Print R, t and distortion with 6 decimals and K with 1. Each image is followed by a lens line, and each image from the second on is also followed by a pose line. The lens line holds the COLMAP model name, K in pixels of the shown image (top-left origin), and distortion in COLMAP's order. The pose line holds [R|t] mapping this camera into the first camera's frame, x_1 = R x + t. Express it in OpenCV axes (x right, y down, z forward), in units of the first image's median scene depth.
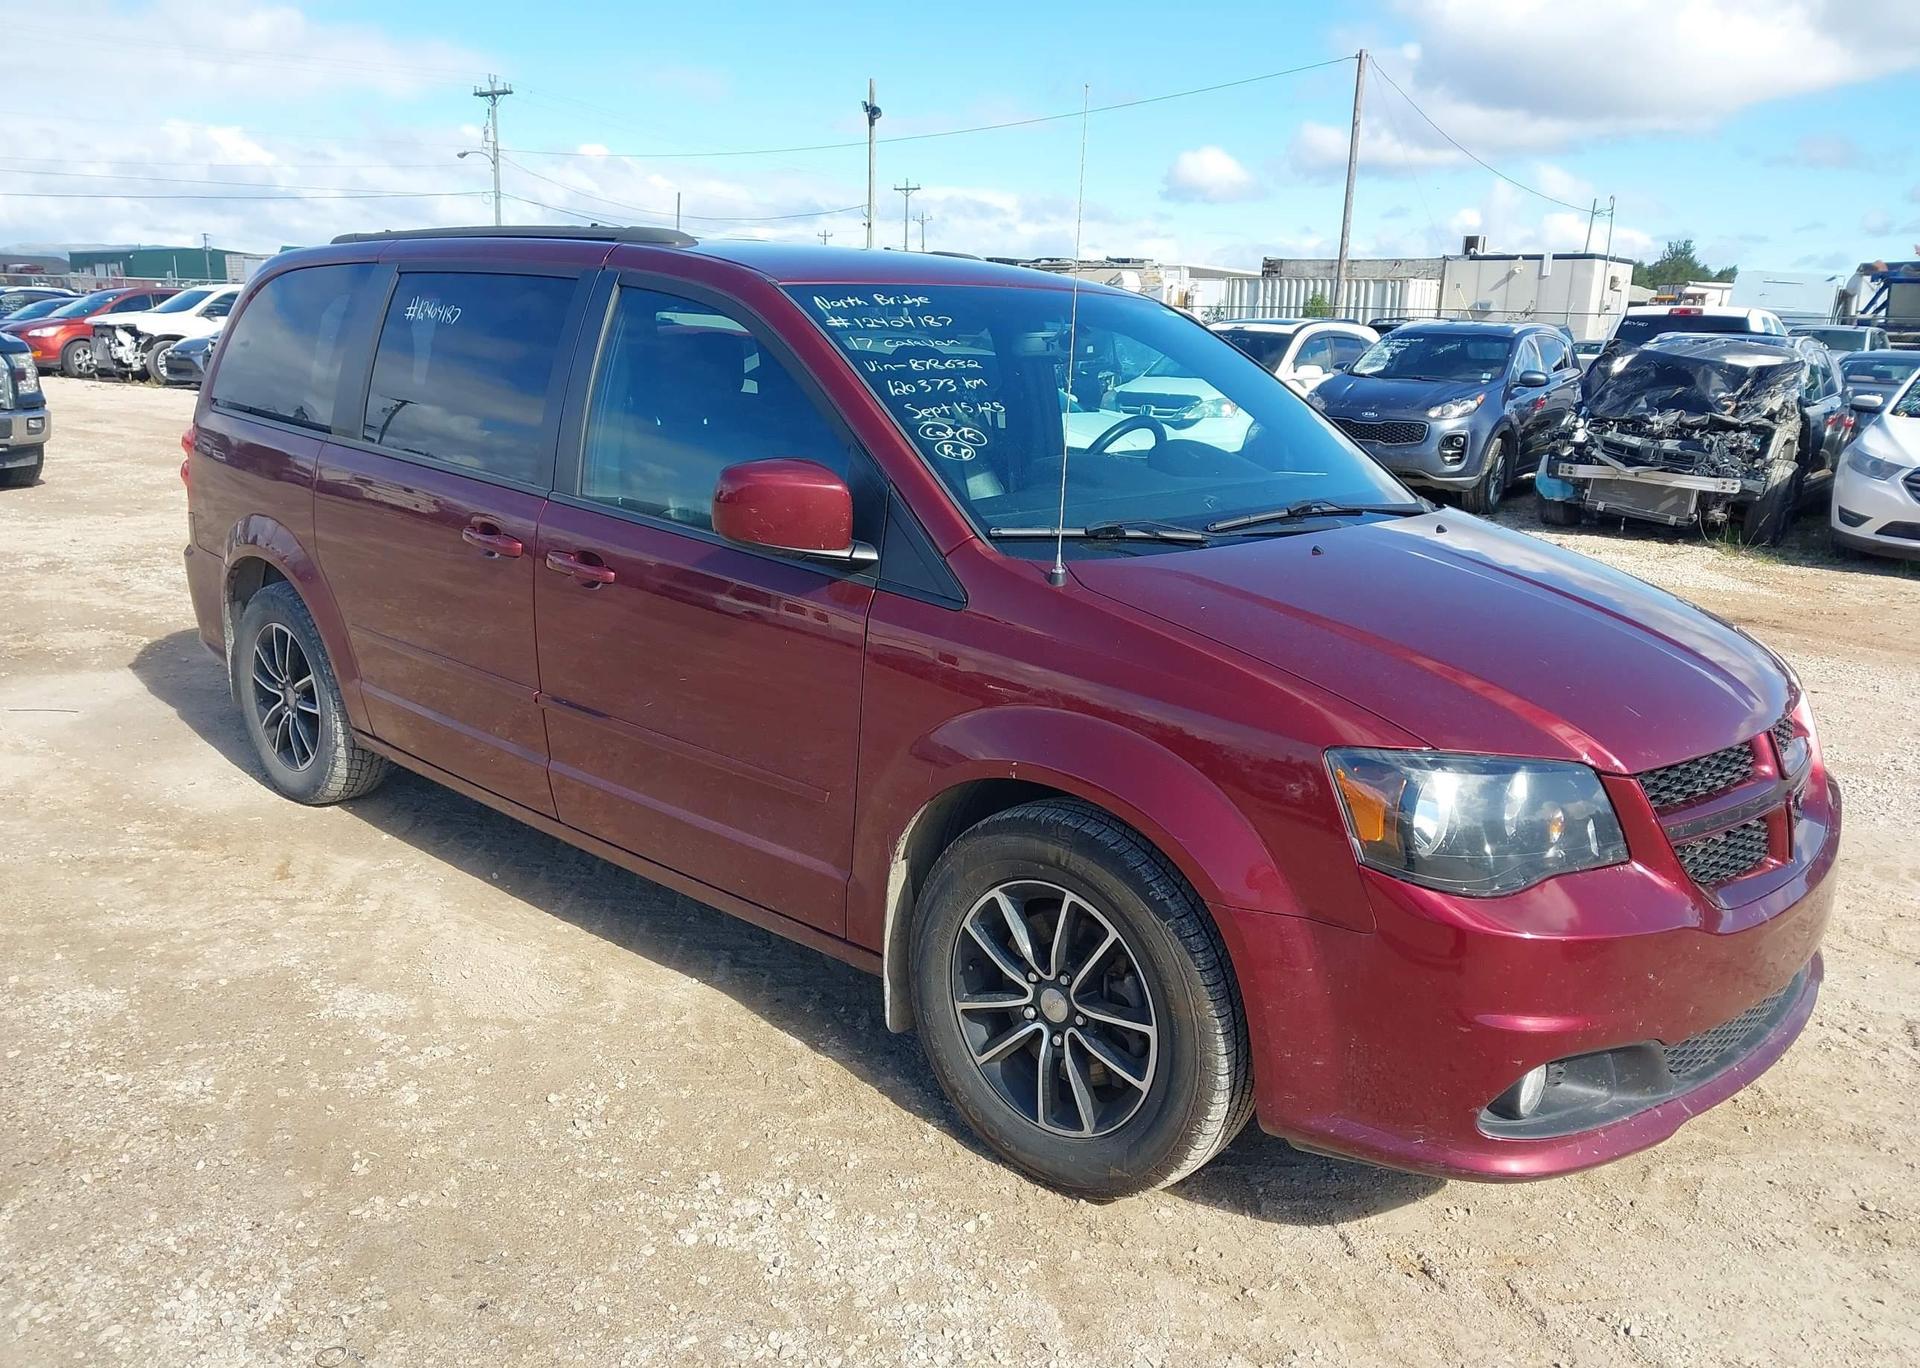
lens RADIAL K [[1508.6, 0, 969.0], [0, 1508.6, 678.3], [0, 0, 1]] dist [0.036347, -0.037908]
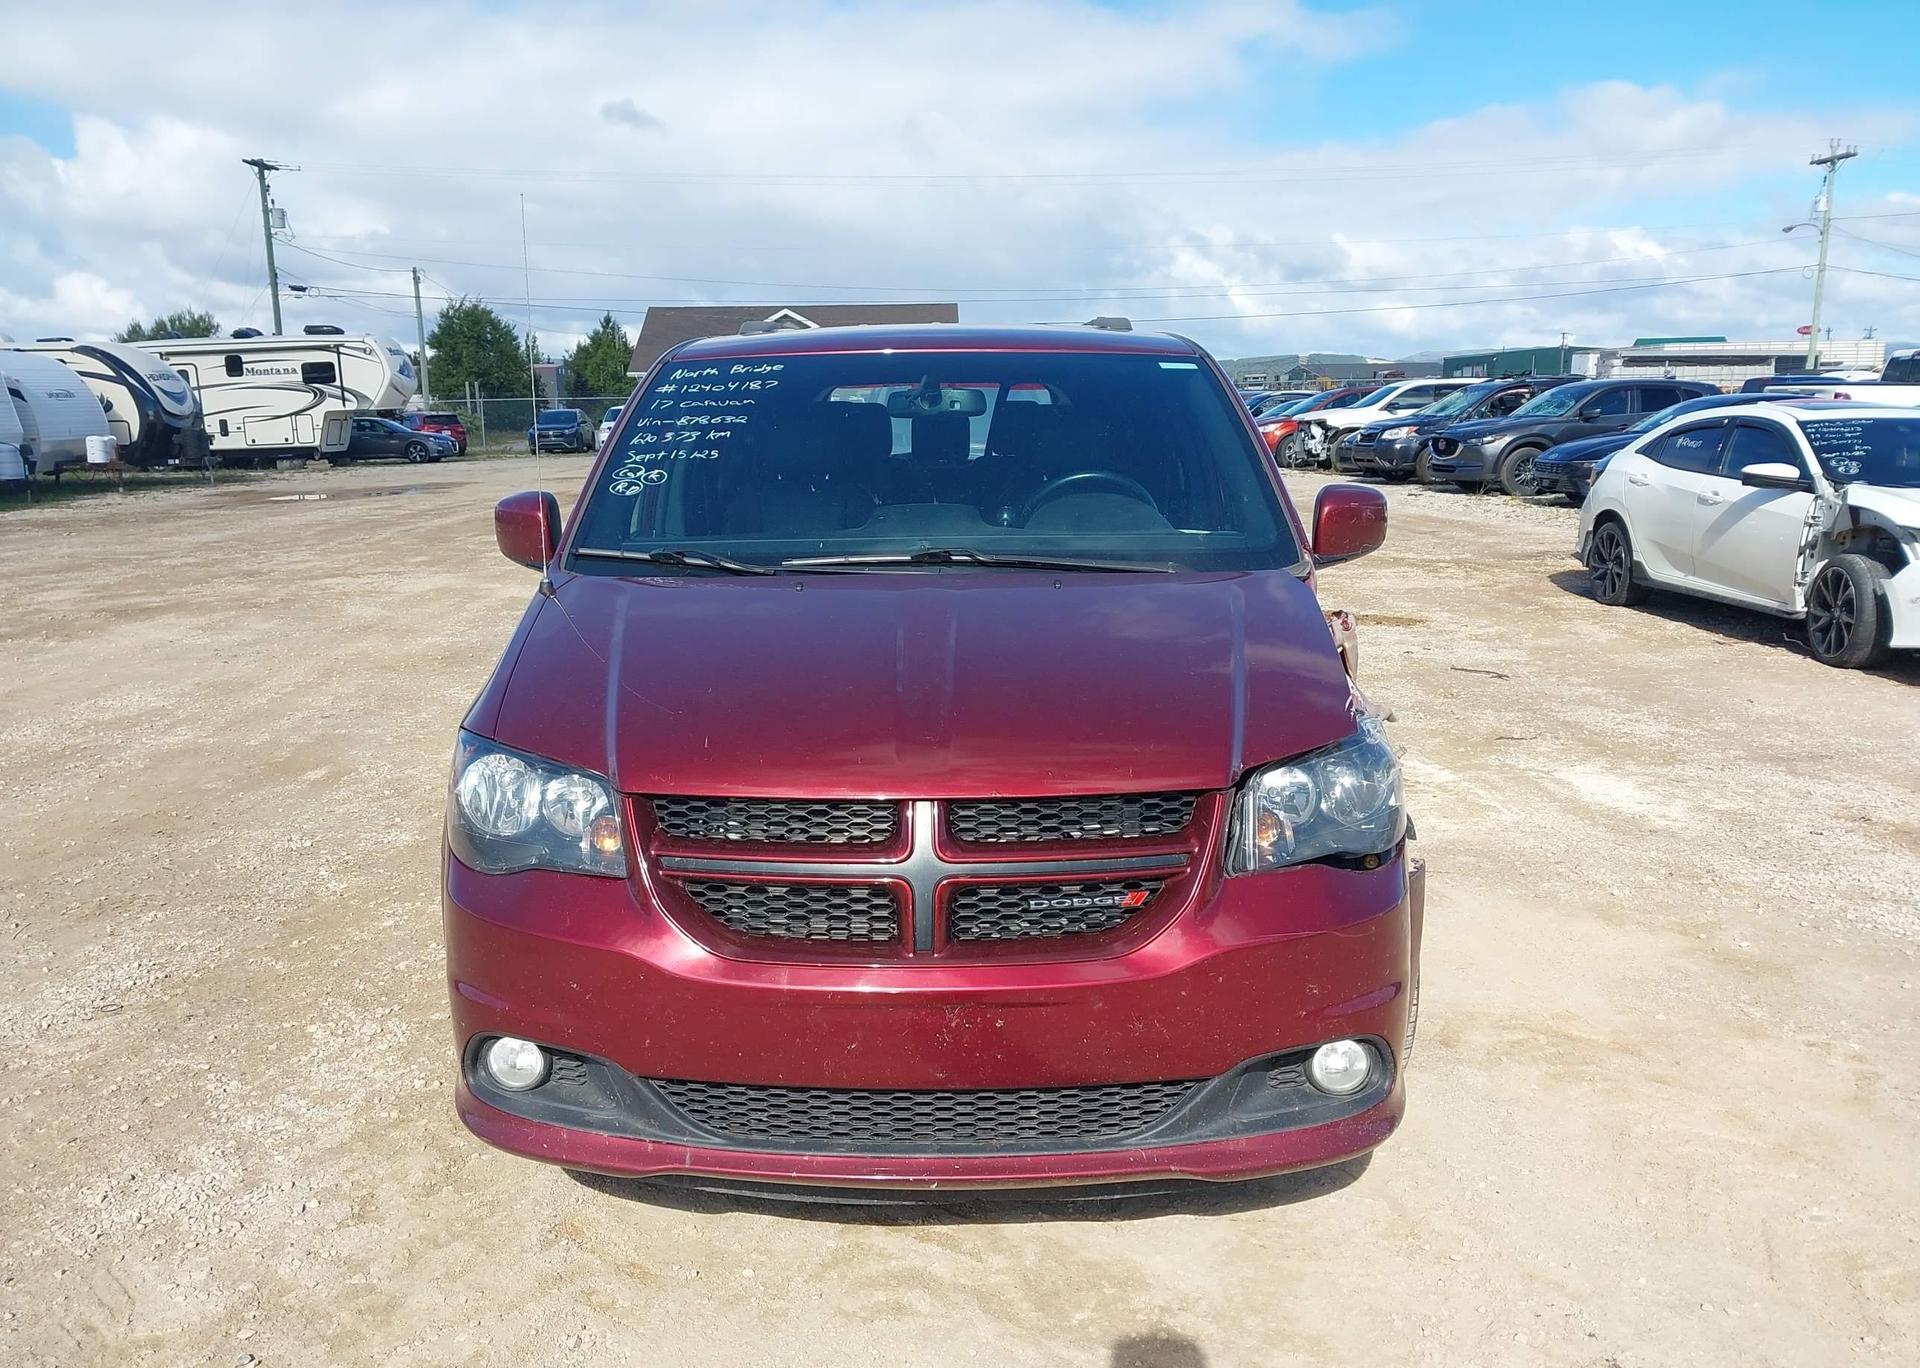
lens RADIAL K [[1508.6, 0, 940.9], [0, 1508.6, 704.4], [0, 0, 1]] dist [0.036347, -0.037908]
pose [[0.667024, 0.112592, -0.736479, 0.673081], [-0.143302, 0.989446, 0.021478, -0.025328], [0.731125, 0.091212, 0.676119, 0.236421]]
